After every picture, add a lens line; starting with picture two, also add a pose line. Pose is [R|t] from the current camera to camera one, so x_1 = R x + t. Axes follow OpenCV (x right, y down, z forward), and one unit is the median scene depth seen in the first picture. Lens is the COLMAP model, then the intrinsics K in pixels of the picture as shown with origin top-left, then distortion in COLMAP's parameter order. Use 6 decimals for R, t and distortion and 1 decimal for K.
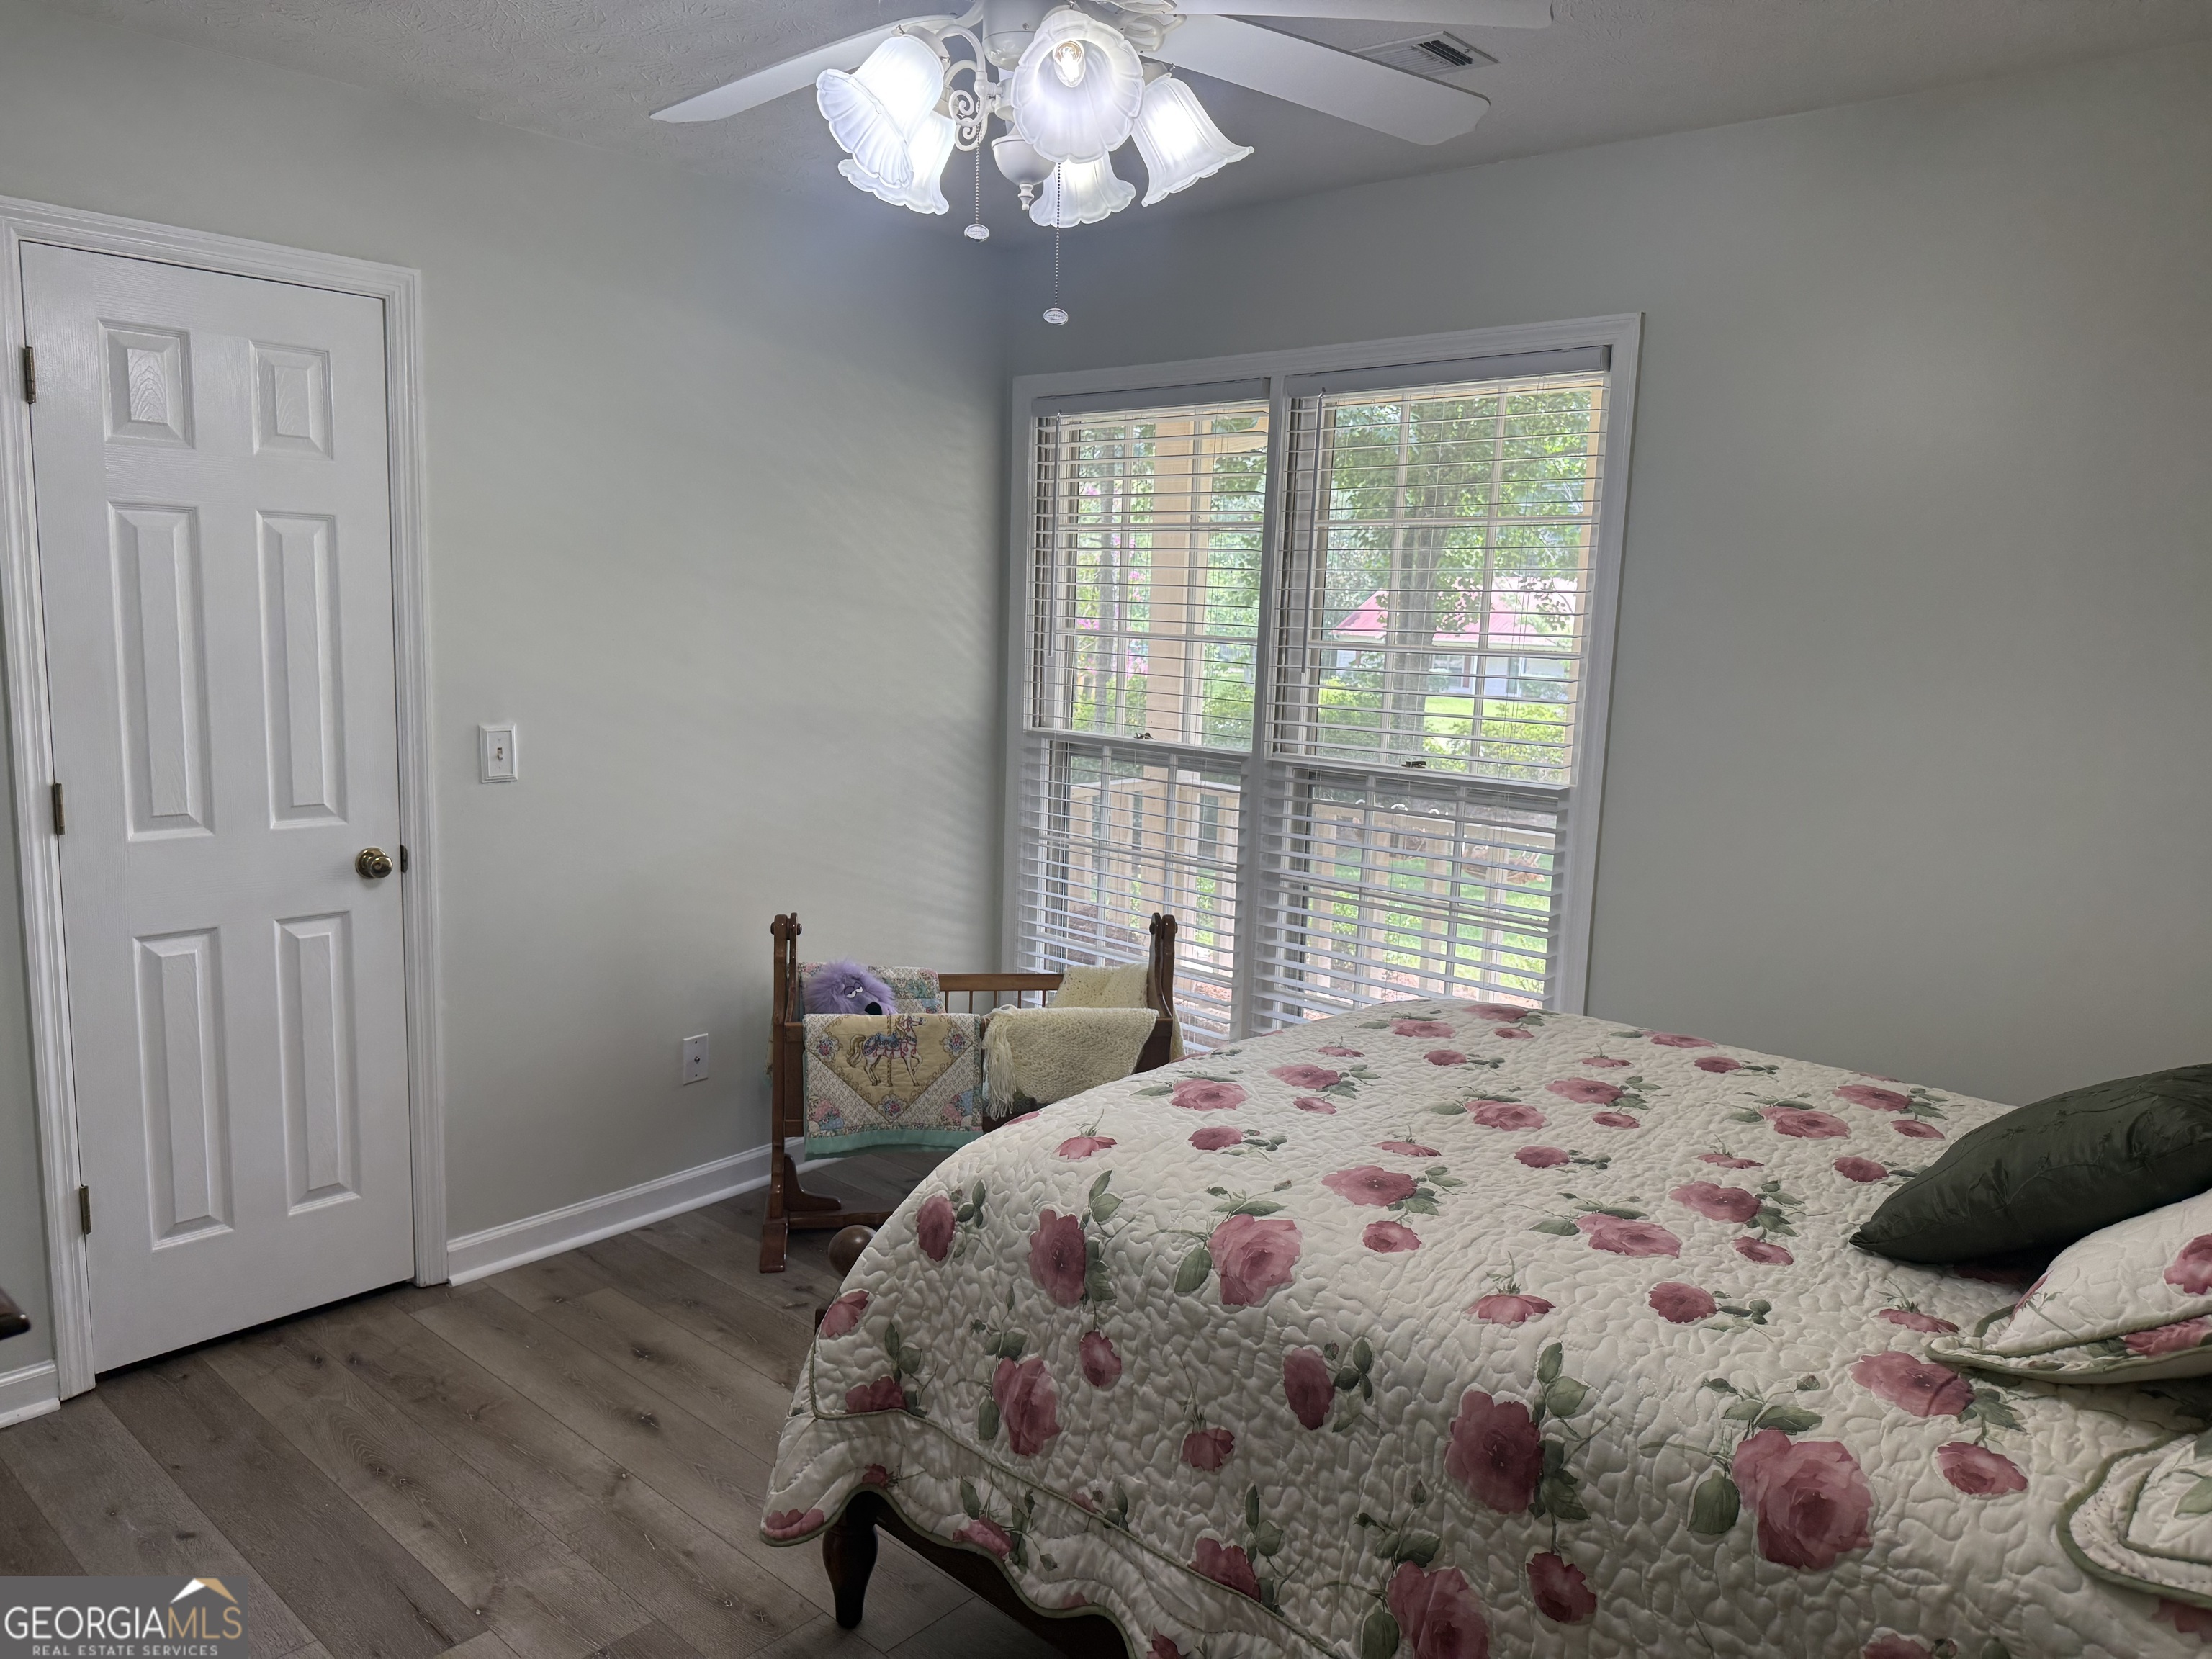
lens RADIAL K [[1578.3, 0, 1130.1], [0, 1578.3, 874.4], [0, 0, 1]] dist [0.070744, -0.167613]
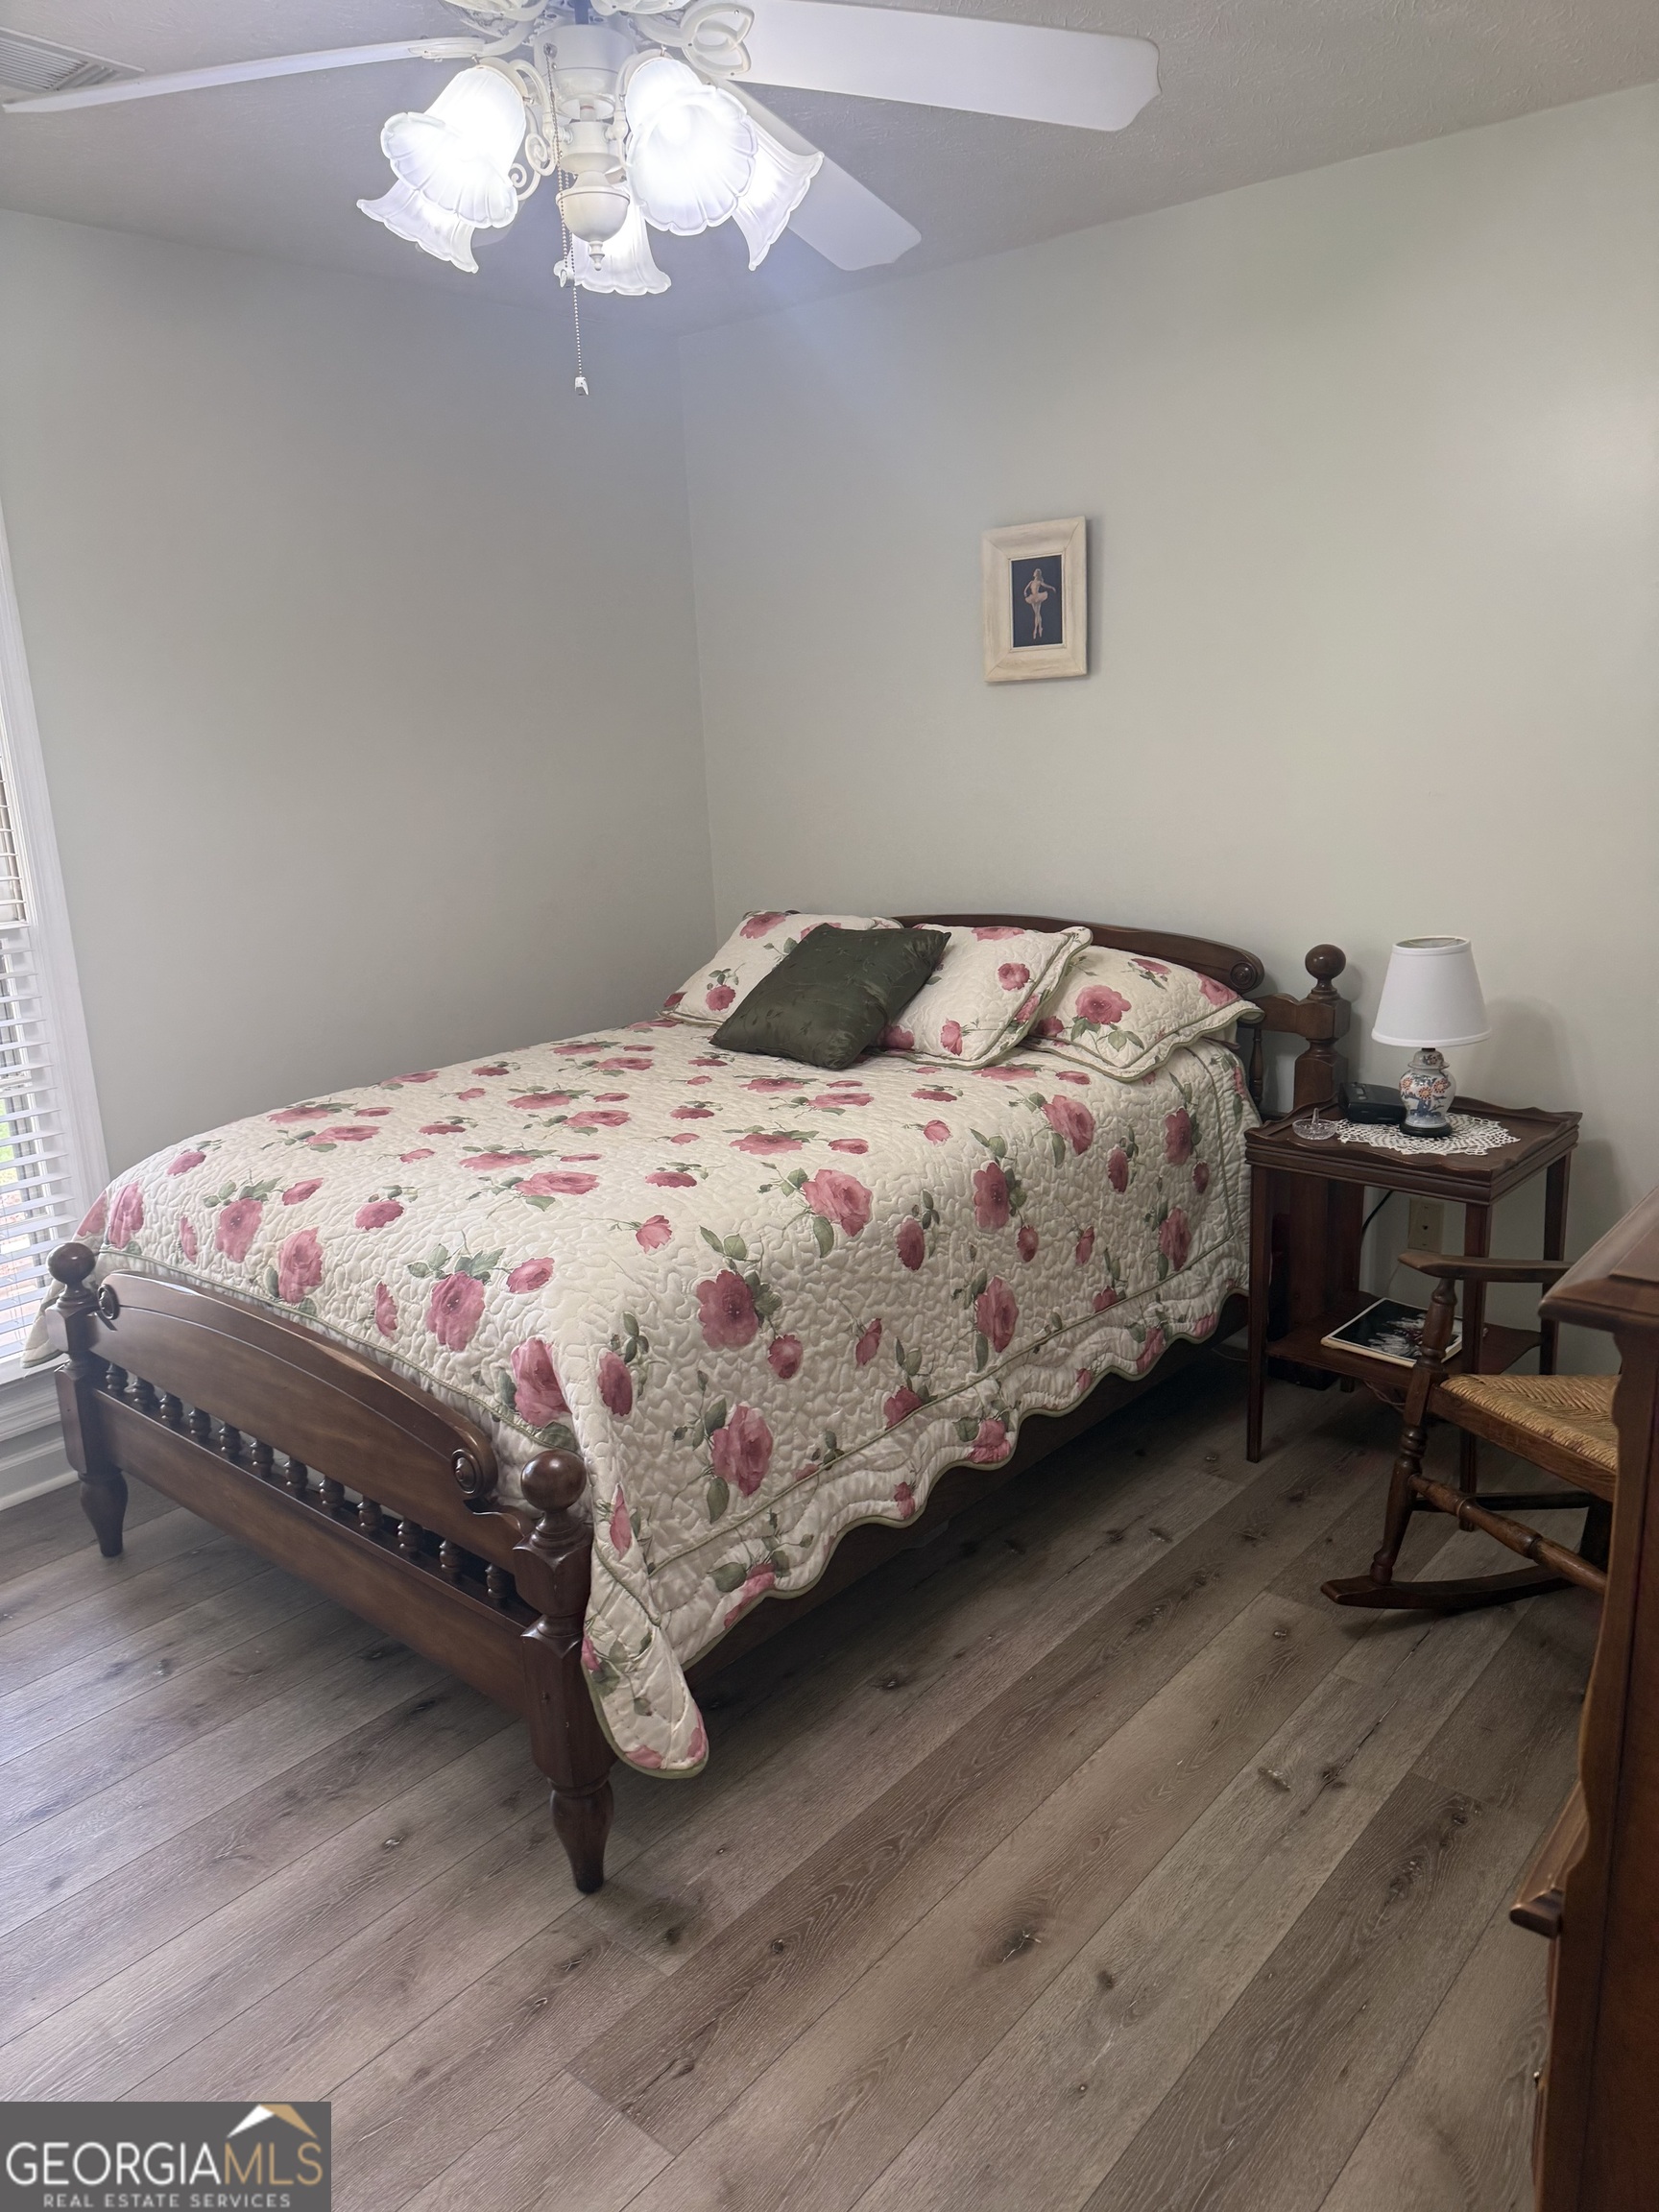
lens RADIAL K [[1552.8, 0, 829.5], [0, 1552.8, 1106.0], [0, 0, 1]] dist [0.151187, -0.162680]
pose [[-0.030623, -0.279967, 0.959521, -1.083166], [0.213950, 0.935886, 0.279899, -0.186608], [-0.976365, 0.213861, 0.031240, 0.893796]]
